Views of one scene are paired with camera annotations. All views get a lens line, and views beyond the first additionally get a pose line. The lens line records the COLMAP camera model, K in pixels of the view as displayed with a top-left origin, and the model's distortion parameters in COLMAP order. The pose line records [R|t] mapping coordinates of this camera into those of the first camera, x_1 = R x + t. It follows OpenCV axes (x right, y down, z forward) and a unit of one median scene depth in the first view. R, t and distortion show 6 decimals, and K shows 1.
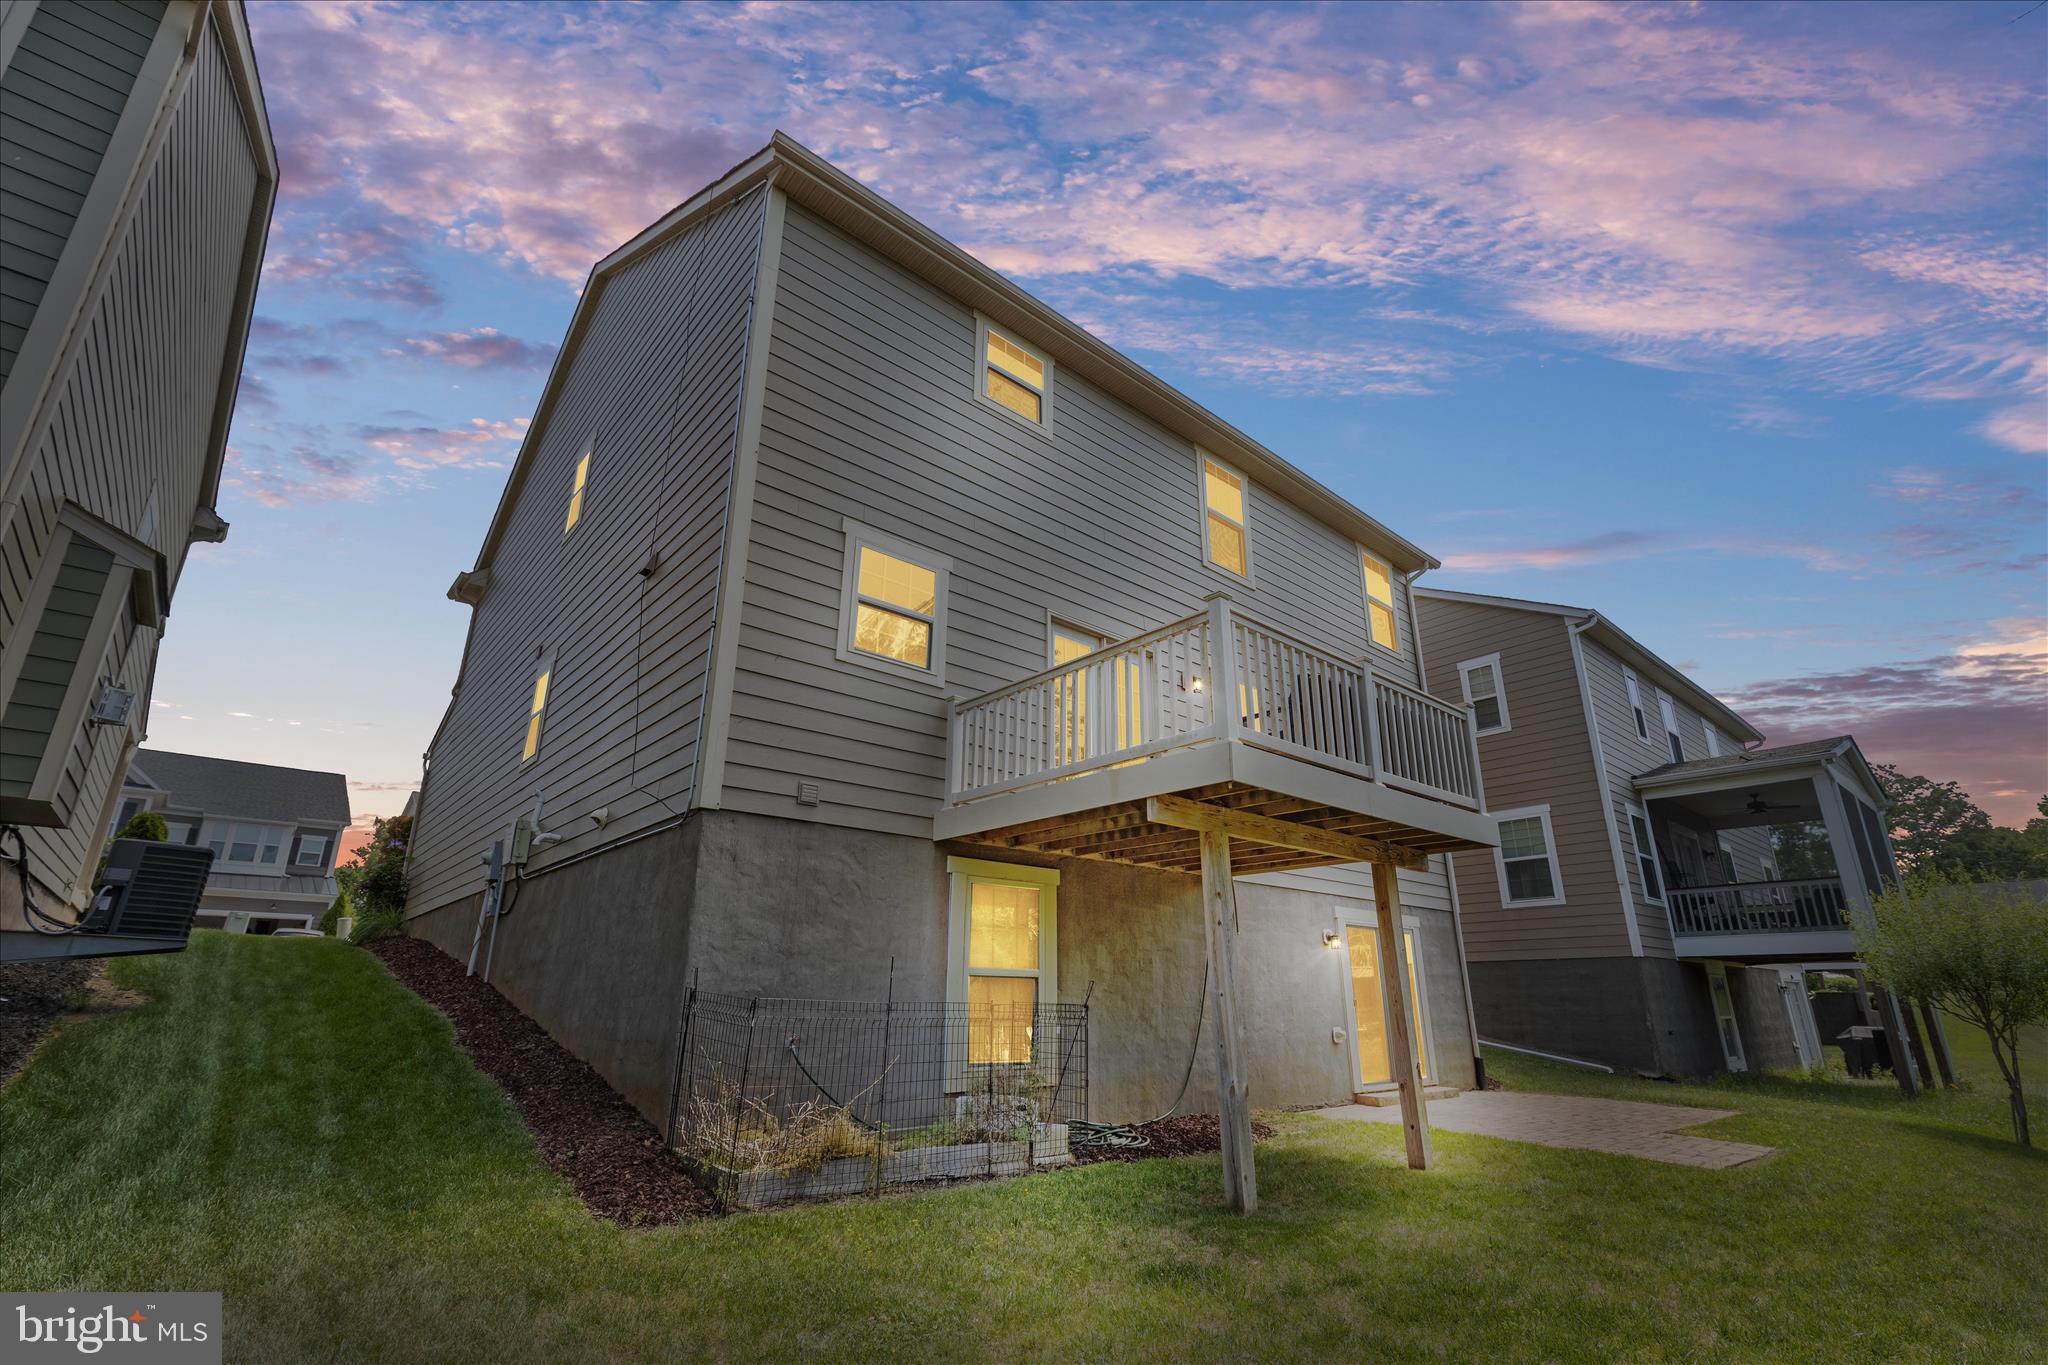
lens RADIAL K [[937.5, 0, 1025.2], [0, 937.5, 714.5], [0, 0, 1]] dist [-0.000222, 0.000017]
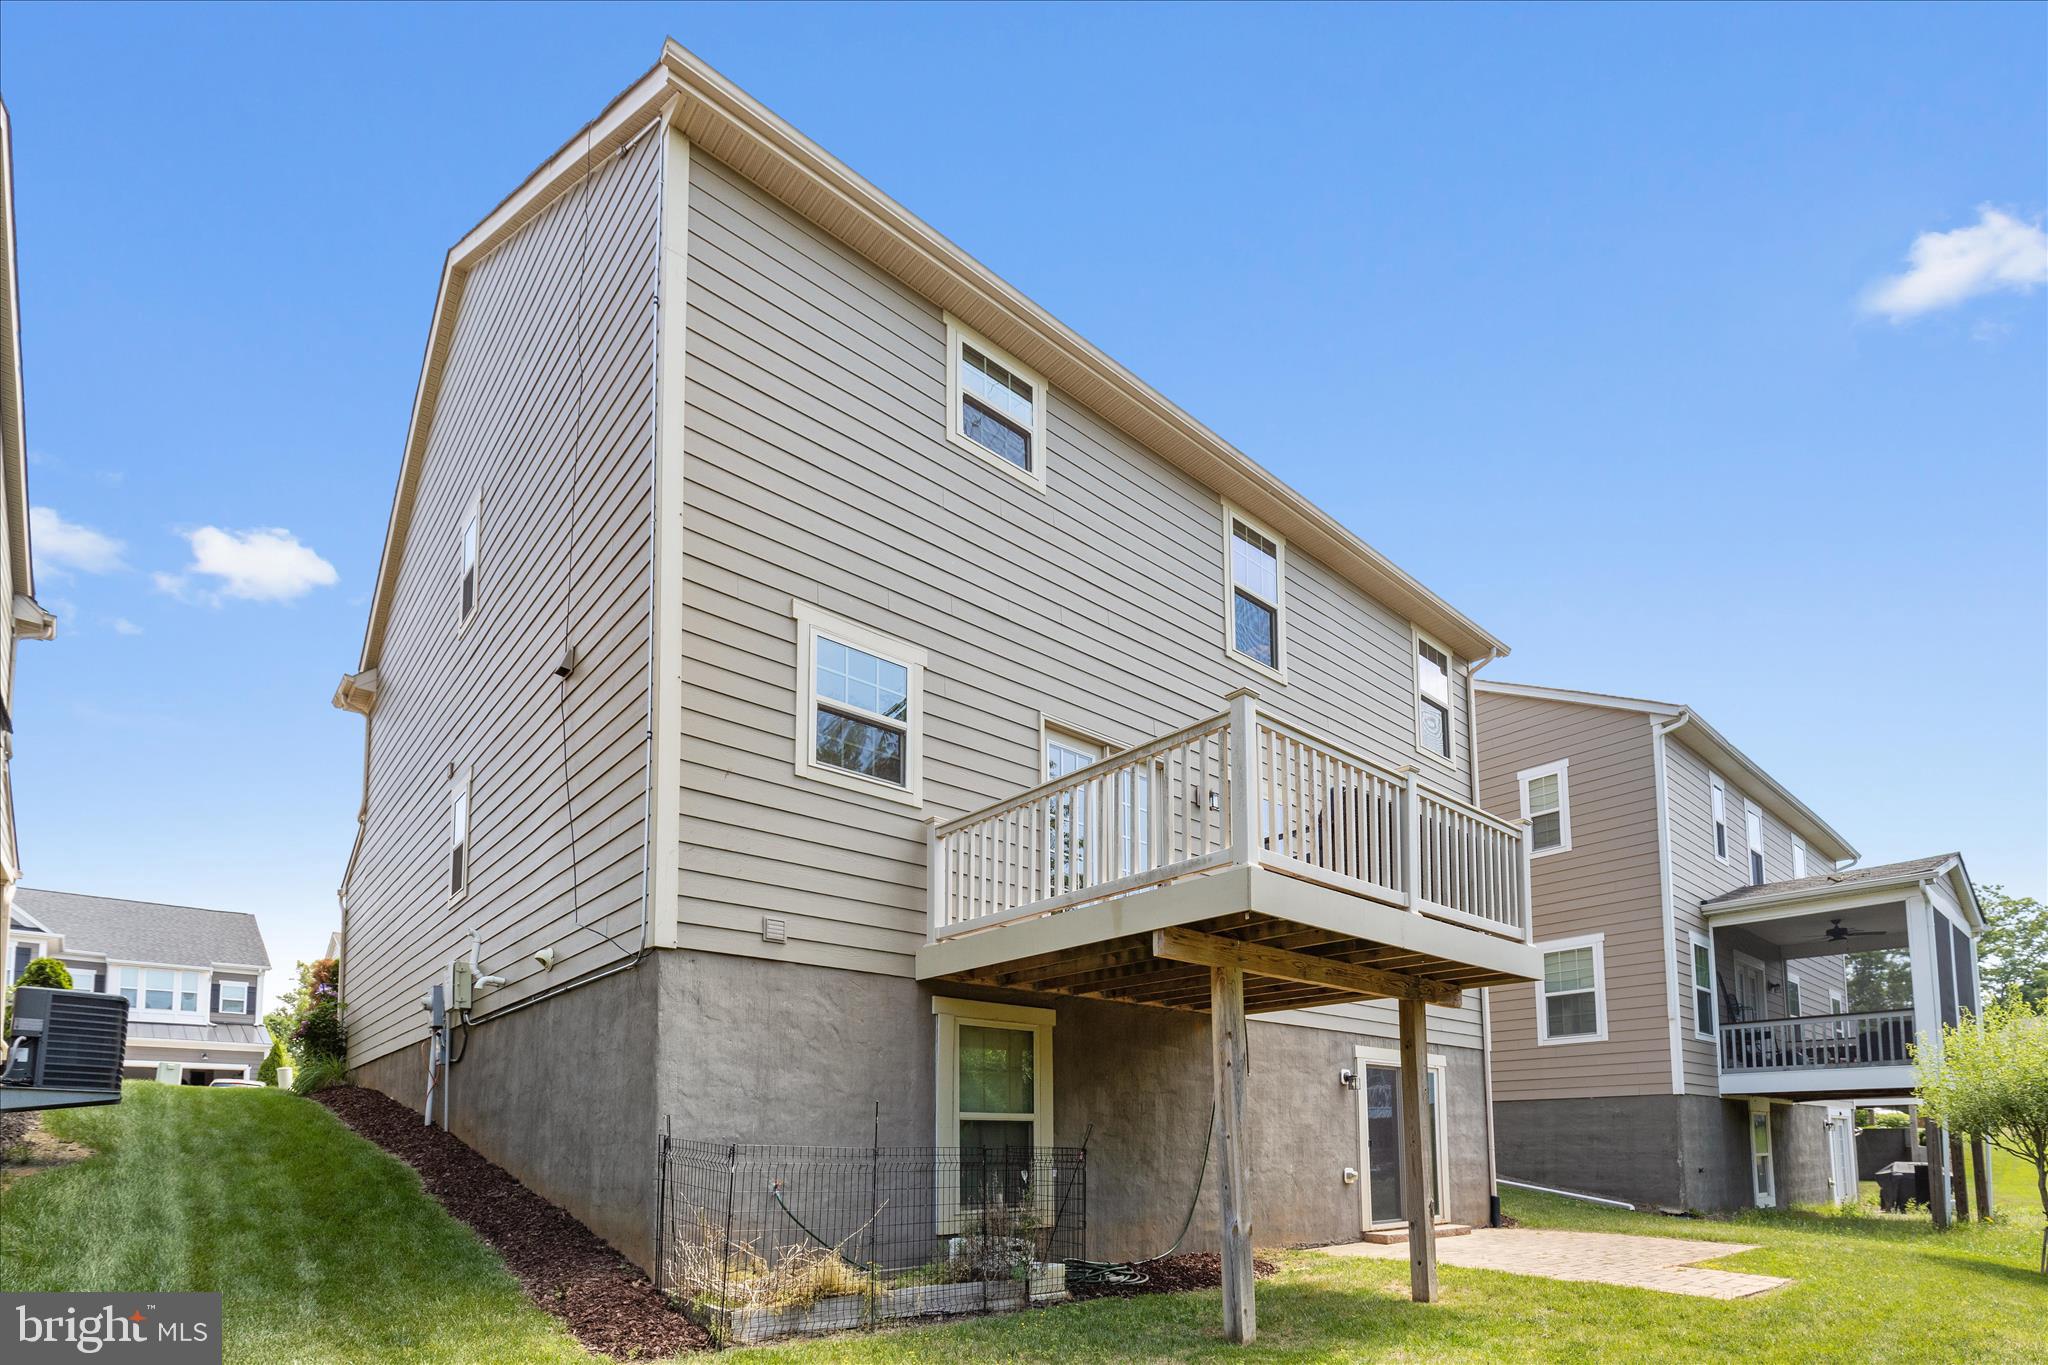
lens RADIAL K [[937.5, 0, 1025.2], [0, 937.5, 714.5], [0, 0, 1]] dist [-0.000222, 0.000017]
pose [[0.999925, -0.011268, -0.004717, 0.014827], [0.012081, 0.969409, 0.245154, -0.340136], [0.001811, -0.245193, 0.969473, 0.189079]]
